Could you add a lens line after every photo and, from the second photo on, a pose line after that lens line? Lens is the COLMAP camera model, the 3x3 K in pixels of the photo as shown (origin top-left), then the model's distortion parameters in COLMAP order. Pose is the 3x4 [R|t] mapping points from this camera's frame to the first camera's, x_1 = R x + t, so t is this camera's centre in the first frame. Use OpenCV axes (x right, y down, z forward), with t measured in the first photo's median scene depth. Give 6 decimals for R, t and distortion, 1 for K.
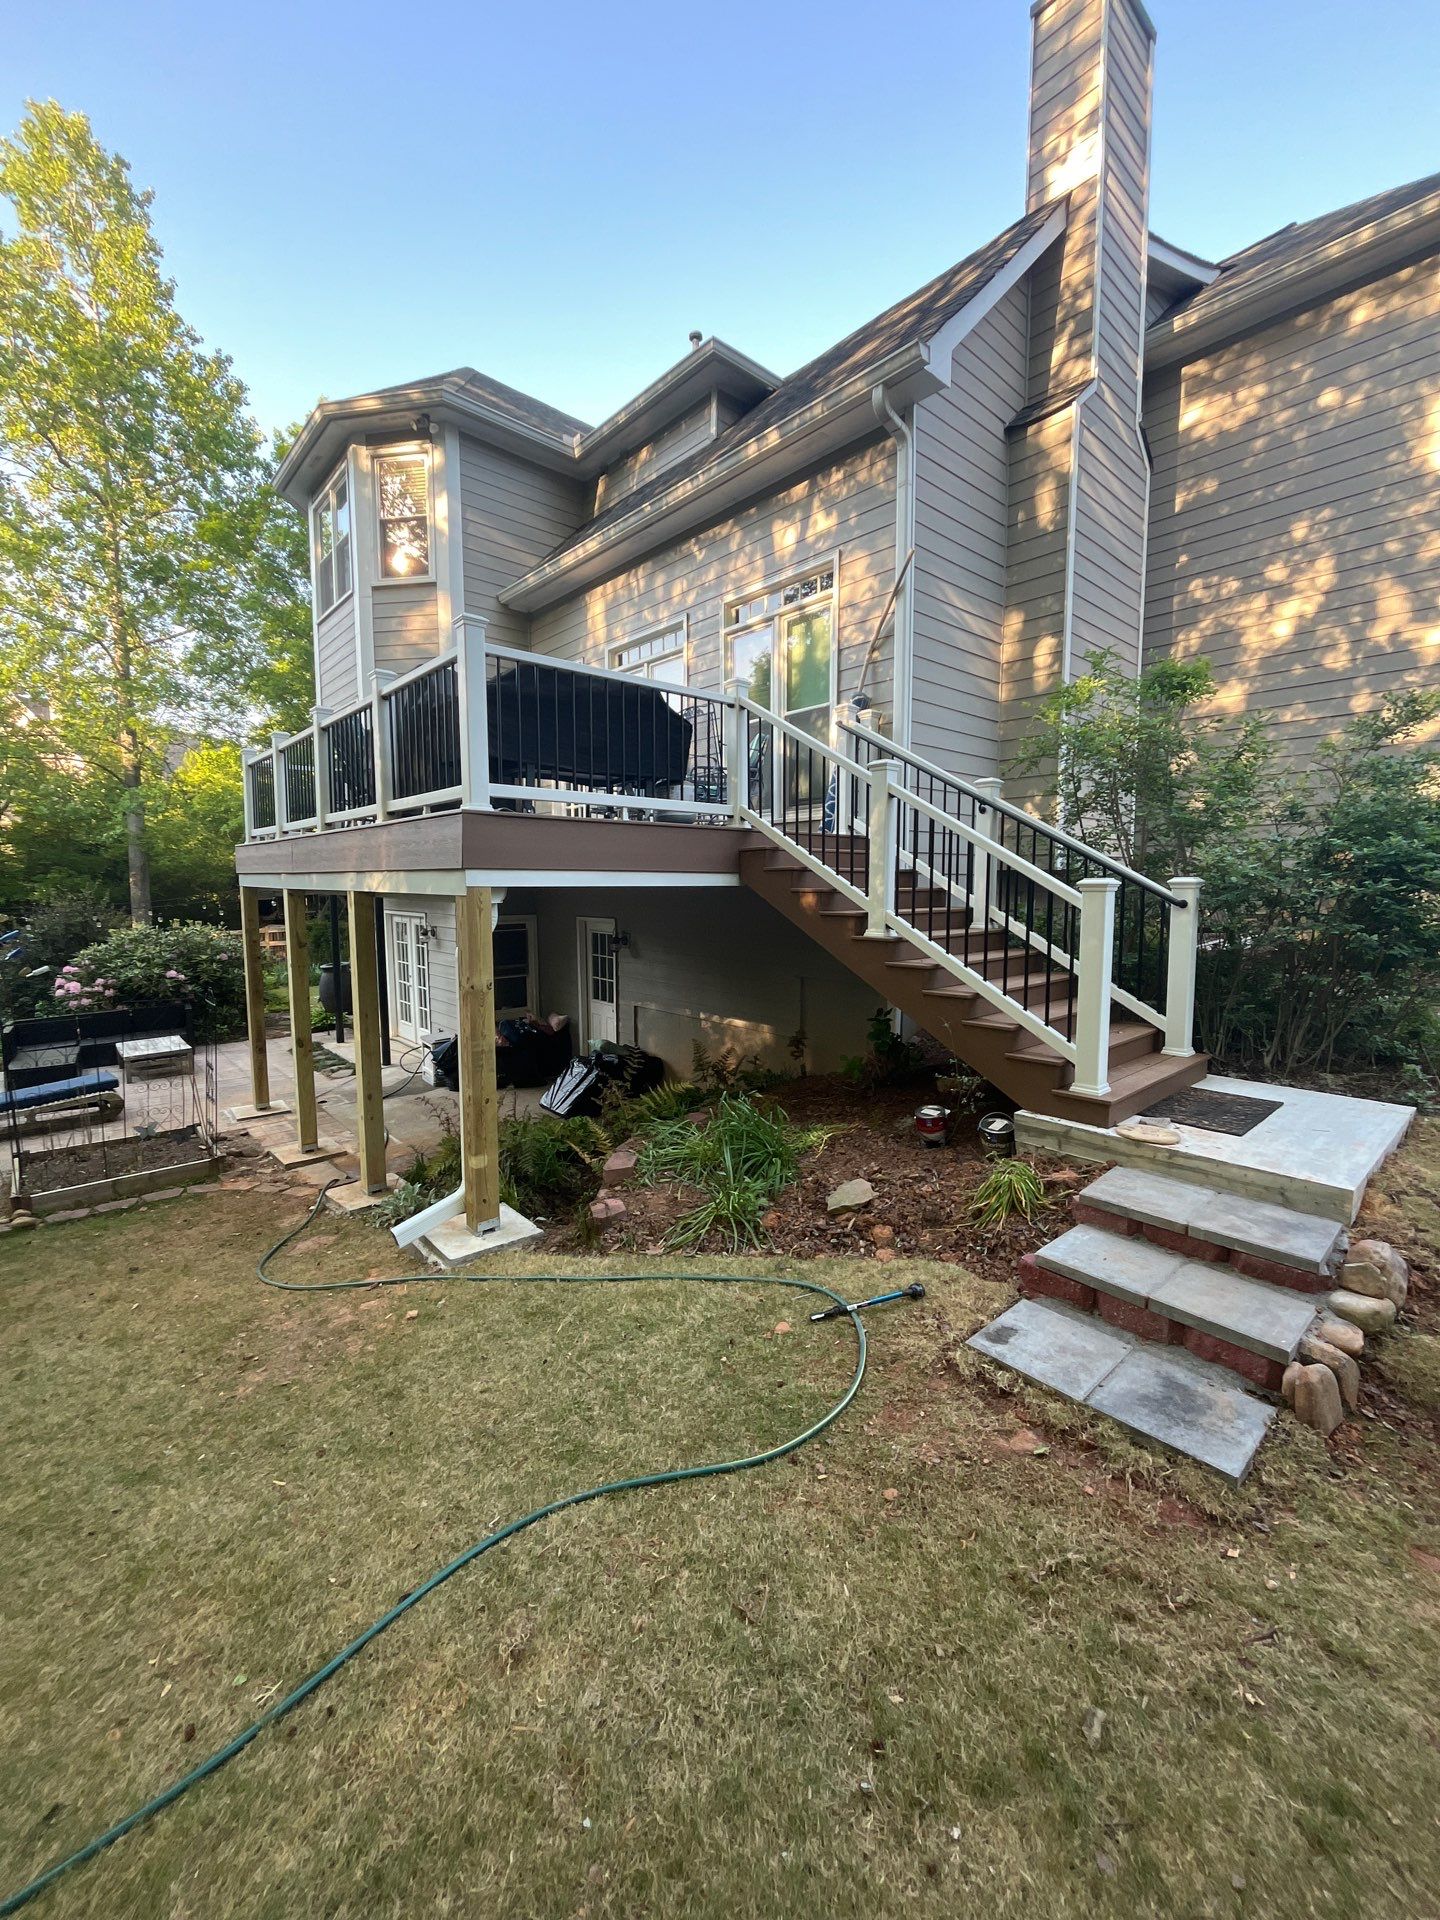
lens RADIAL K [[771.7, 0, 720.0], [0, 771.7, 960.0], [0, 0, 1]] dist [0.001209, 0.000234]
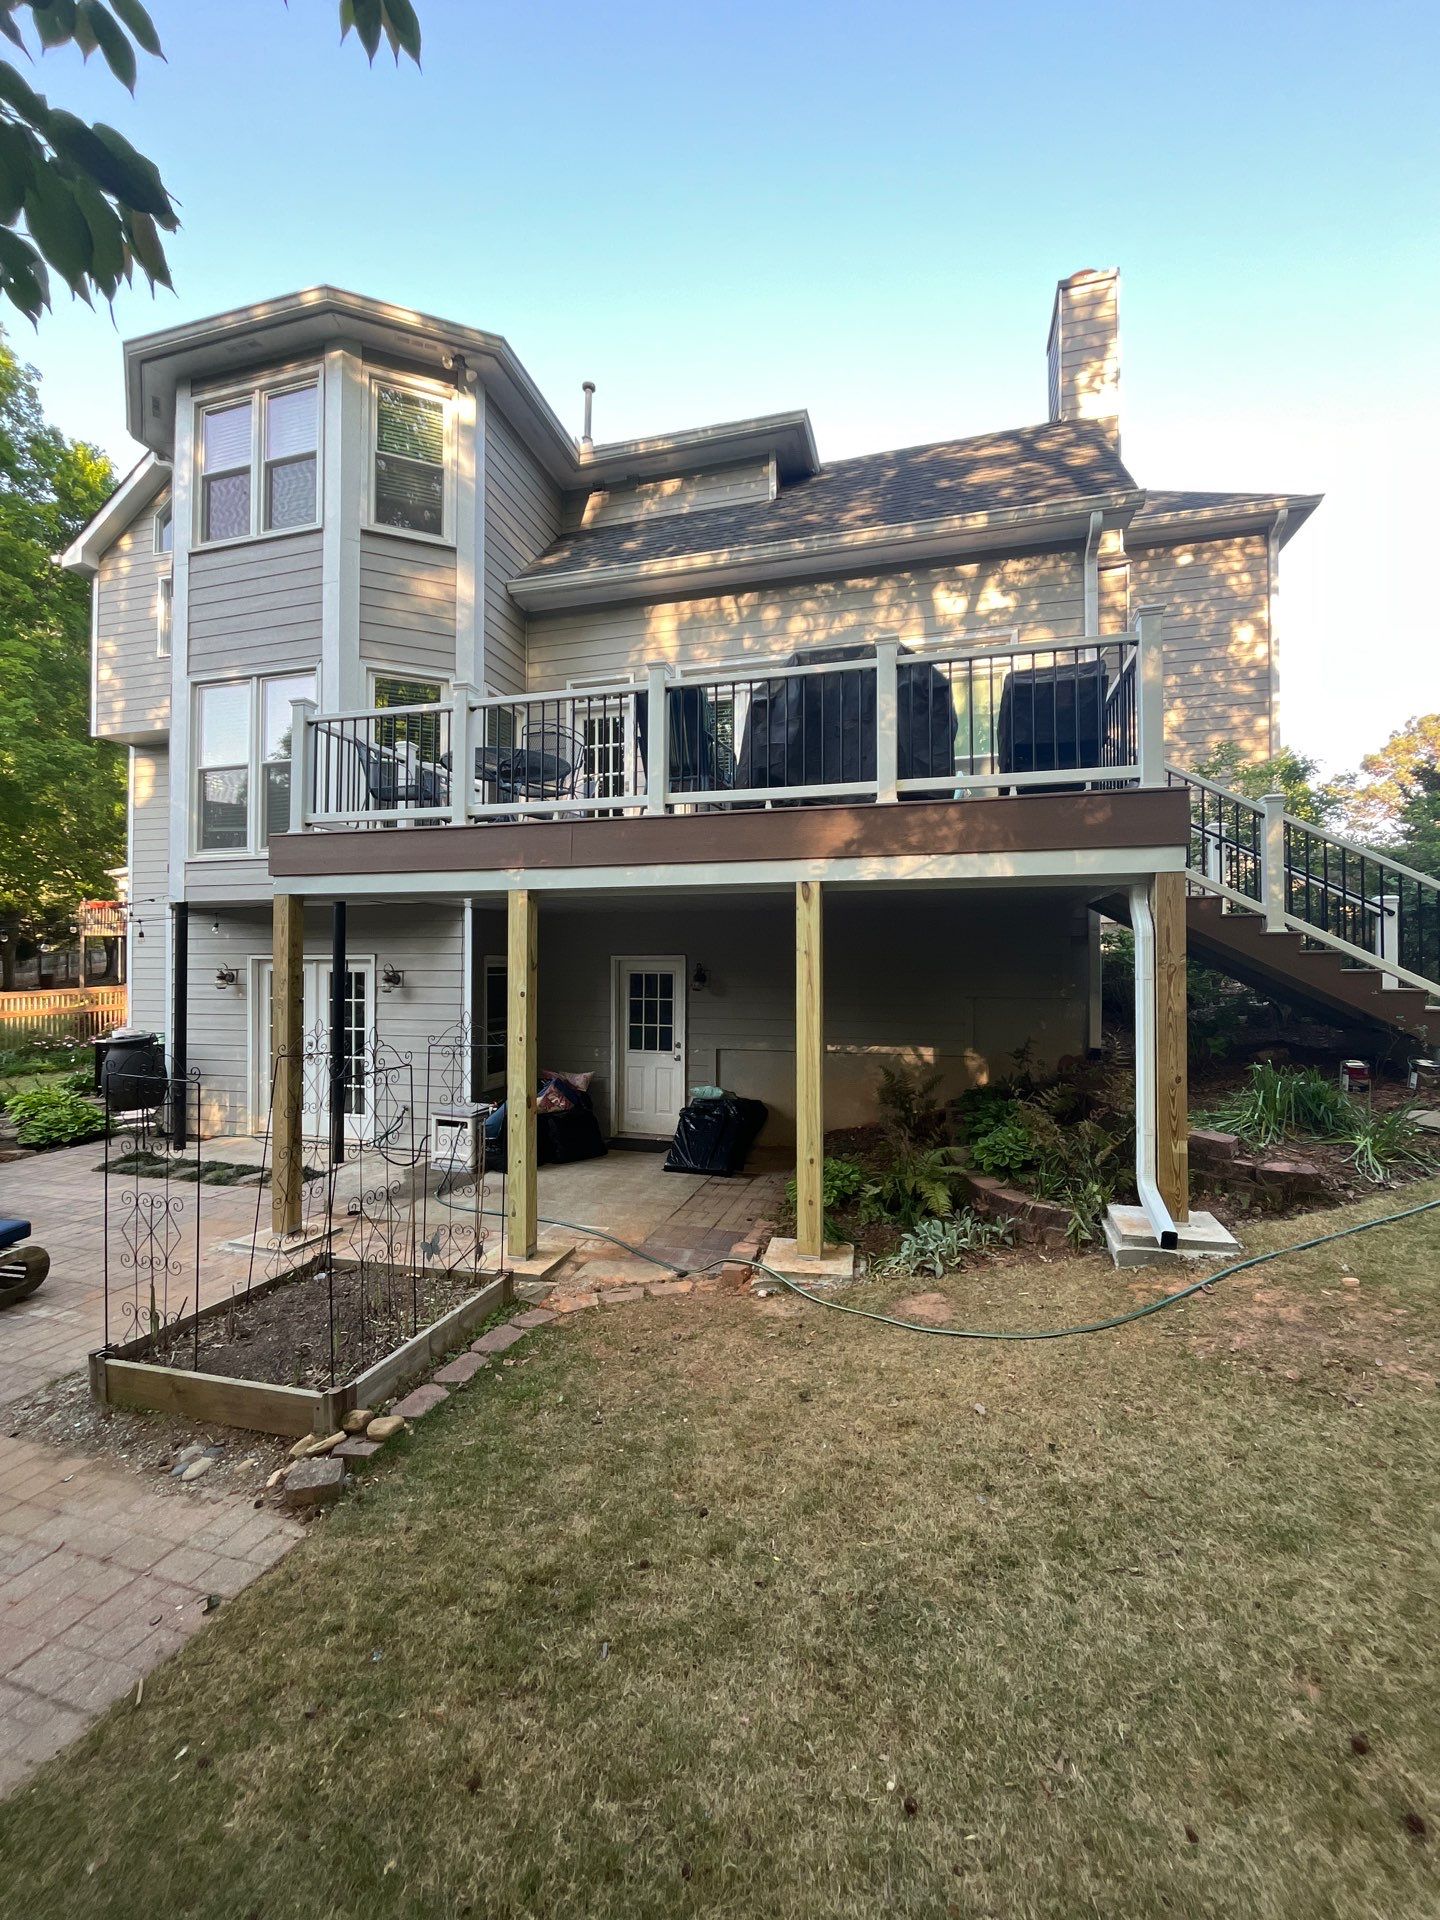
lens RADIAL K [[771.7, 0, 720.0], [0, 771.7, 960.0], [0, 0, 1]] dist [0.001209, 0.000234]
pose [[0.843620, 0.000553, 0.536940, -0.679650], [0.054567, 0.994734, -0.086758, 0.040564], [-0.534160, 0.102491, 0.839148, 0.242378]]
